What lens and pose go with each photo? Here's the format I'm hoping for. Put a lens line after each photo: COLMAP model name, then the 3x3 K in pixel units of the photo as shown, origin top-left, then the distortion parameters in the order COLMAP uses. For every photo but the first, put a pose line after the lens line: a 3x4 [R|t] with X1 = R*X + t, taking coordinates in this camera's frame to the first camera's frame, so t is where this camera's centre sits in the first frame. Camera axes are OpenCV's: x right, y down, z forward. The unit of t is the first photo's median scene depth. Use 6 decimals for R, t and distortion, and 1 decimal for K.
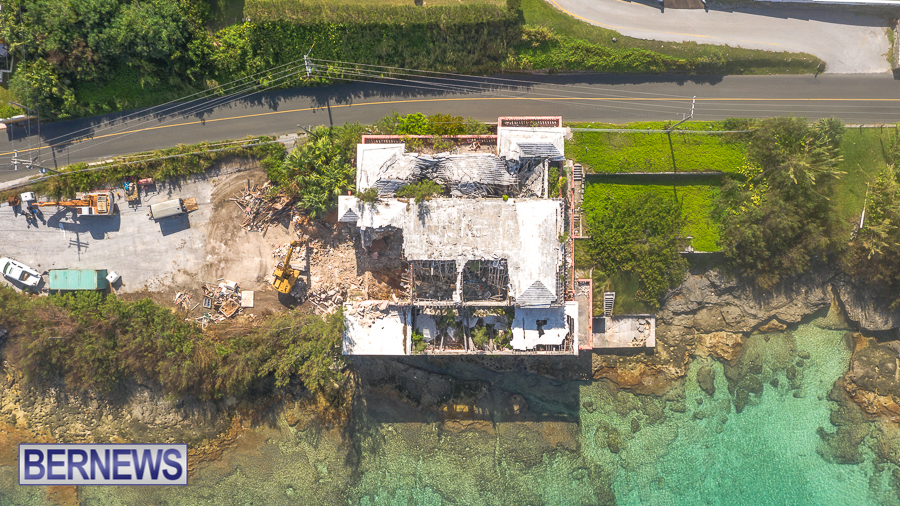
lens RADIAL K [[725.5, 0, 447.8], [0, 725.5, 253.1], [0, 0, 1]] dist [-0.008377, 0.002961]
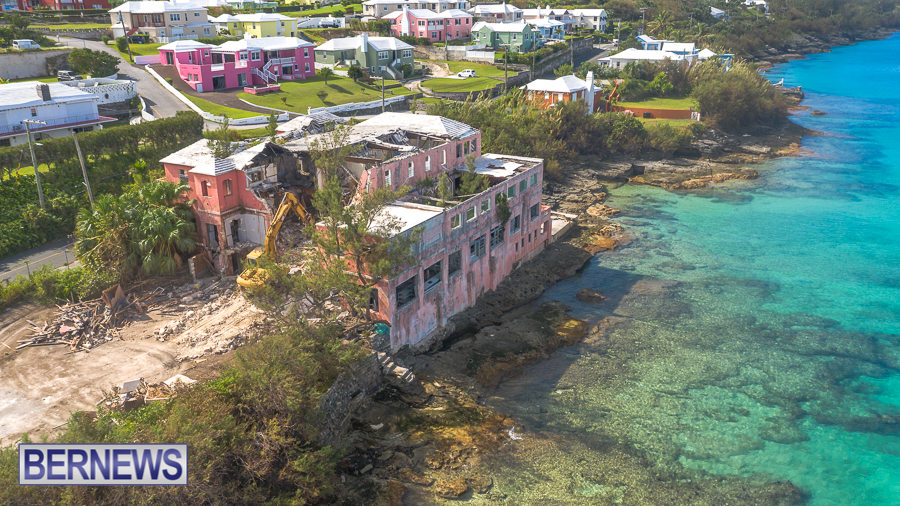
lens RADIAL K [[716.2, 0, 447.8], [0, 716.2, 252.6], [0, 0, 1]] dist [-0.014414, 0.007302]
pose [[0.492271, -0.283442, 0.823000, -0.549777], [0.870314, 0.176510, -0.459781, 0.413843], [-0.014946, 0.942605, 0.333574, 0.766264]]
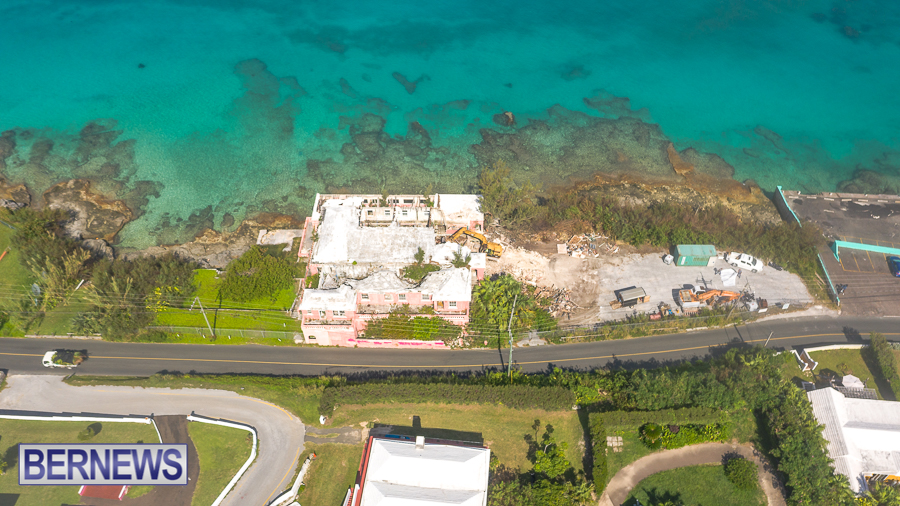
lens RADIAL K [[723.6, 0, 450.0], [0, 723.6, 253.0], [0, 0, 1]] dist [-0.005659, 0.007949]
pose [[-0.999338, 0.002137, 0.036308, -0.122263], [0.023401, -0.726432, 0.686839, -0.846344], [0.027843, 0.687235, 0.725902, 0.054384]]
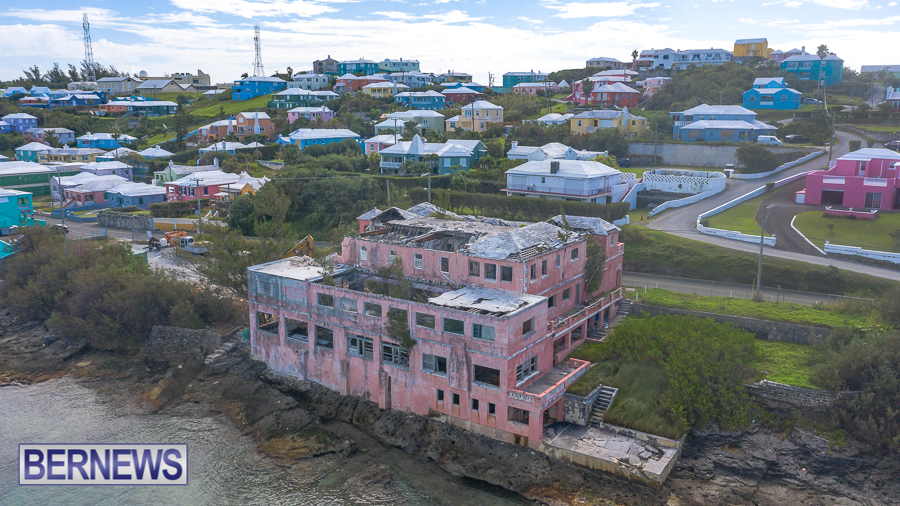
lens RADIAL K [[716.2, 0, 447.8], [0, 716.2, 252.6], [0, 0, 1]] dist [-0.014414, 0.007302]
pose [[0.828576, 0.126974, -0.545288, 0.424528], [-0.559875, 0.185834, -0.807468, 0.597155], [-0.001194, 0.974342, 0.225067, 0.754297]]
